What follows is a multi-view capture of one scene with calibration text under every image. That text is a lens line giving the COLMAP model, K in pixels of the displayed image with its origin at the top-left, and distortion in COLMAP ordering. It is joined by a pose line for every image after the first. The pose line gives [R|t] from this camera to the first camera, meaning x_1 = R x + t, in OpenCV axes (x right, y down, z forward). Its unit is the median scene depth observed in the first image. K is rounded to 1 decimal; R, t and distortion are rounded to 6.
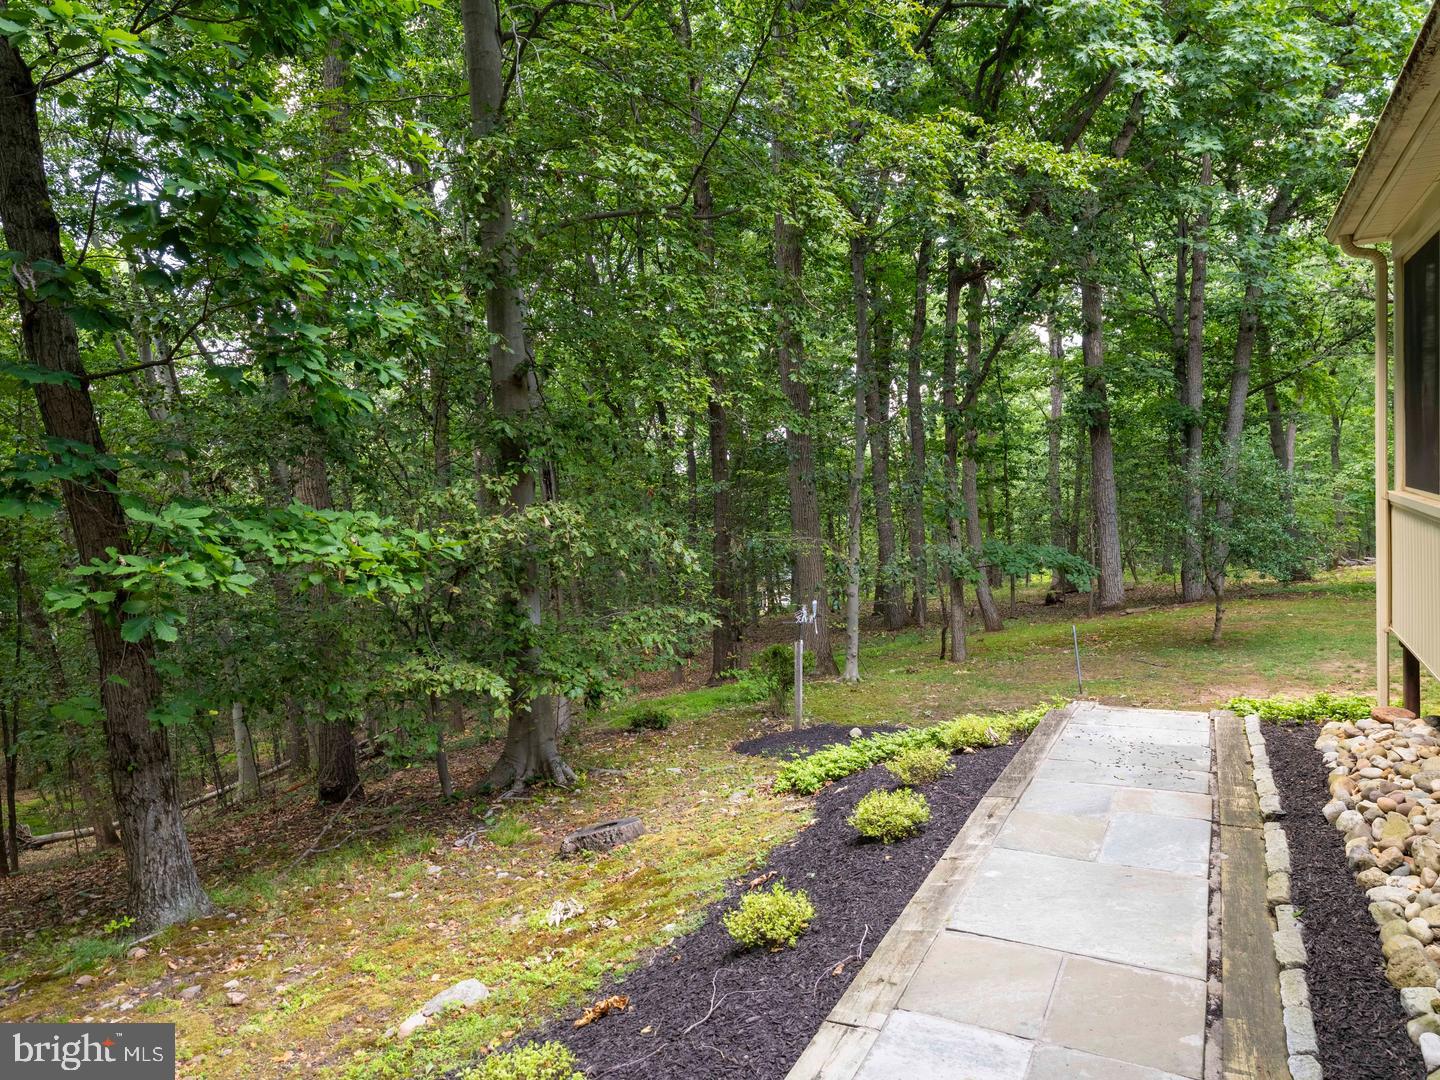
lens RADIAL K [[840.6, 0, 720.0], [0, 840.6, 540.0], [0, 0, 1]] dist [0.003889, 0.001127]
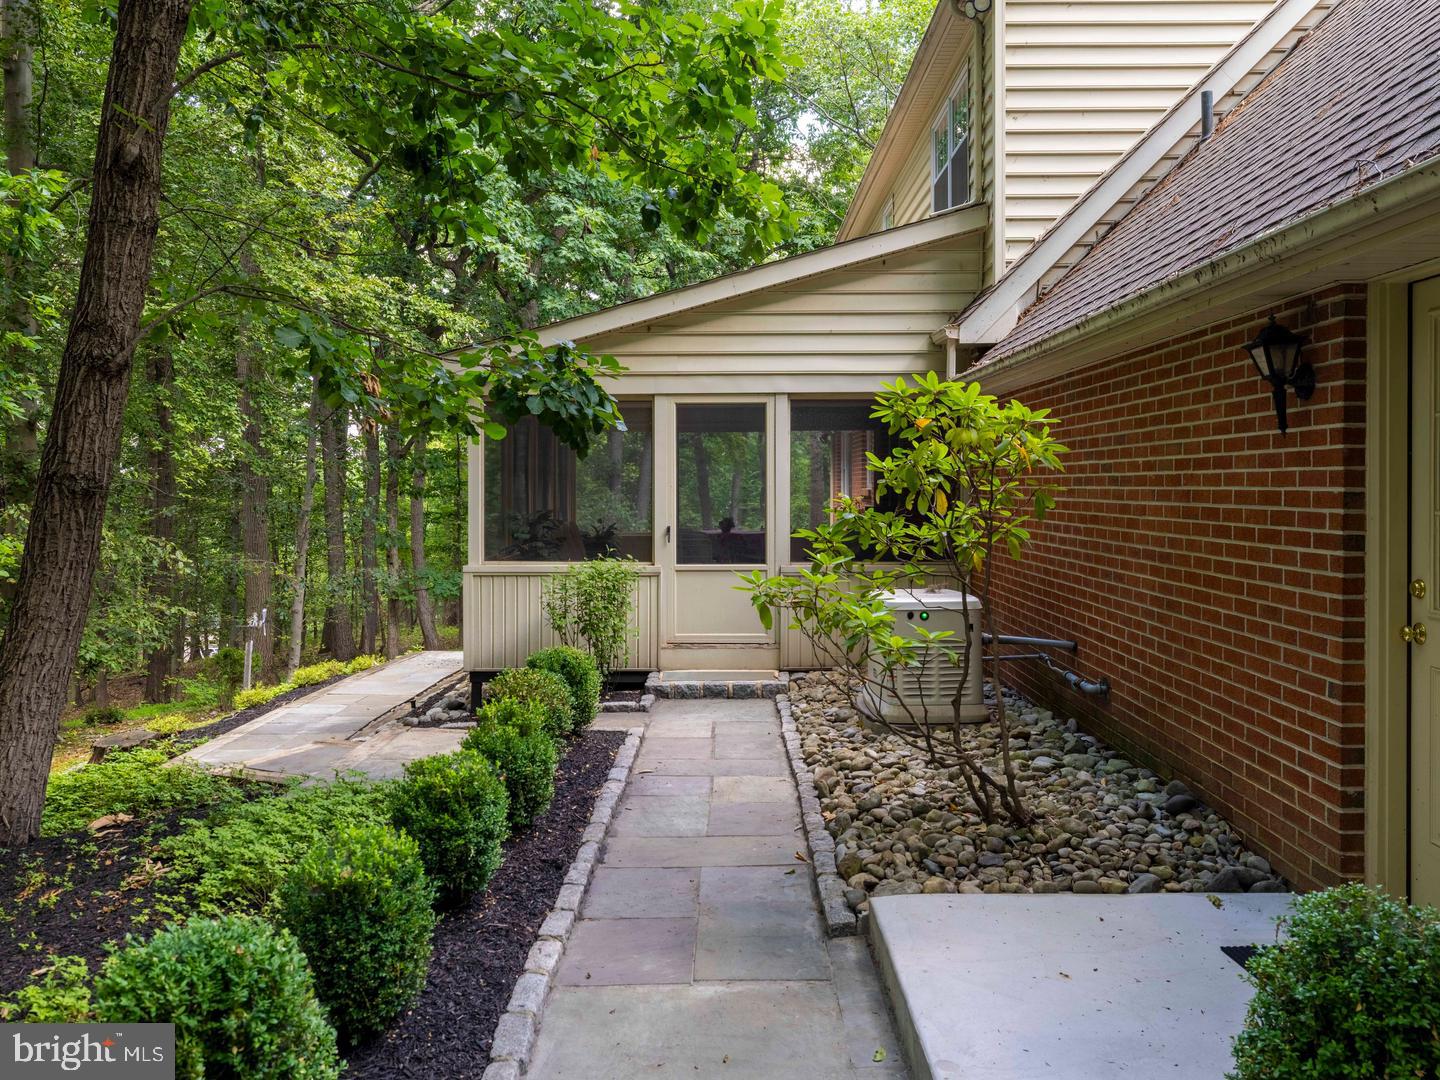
lens RADIAL K [[1109.7, 0, 718.0], [0, 1109.7, 493.3], [0, 0, 1]] dist [-0.008060, -0.002929]
pose [[0.871346, 0.049925, 0.488122, -0.129549], [-0.014358, 0.996978, -0.076340, 0.024667], [-0.490458, 0.059510, 0.869430, -0.871399]]
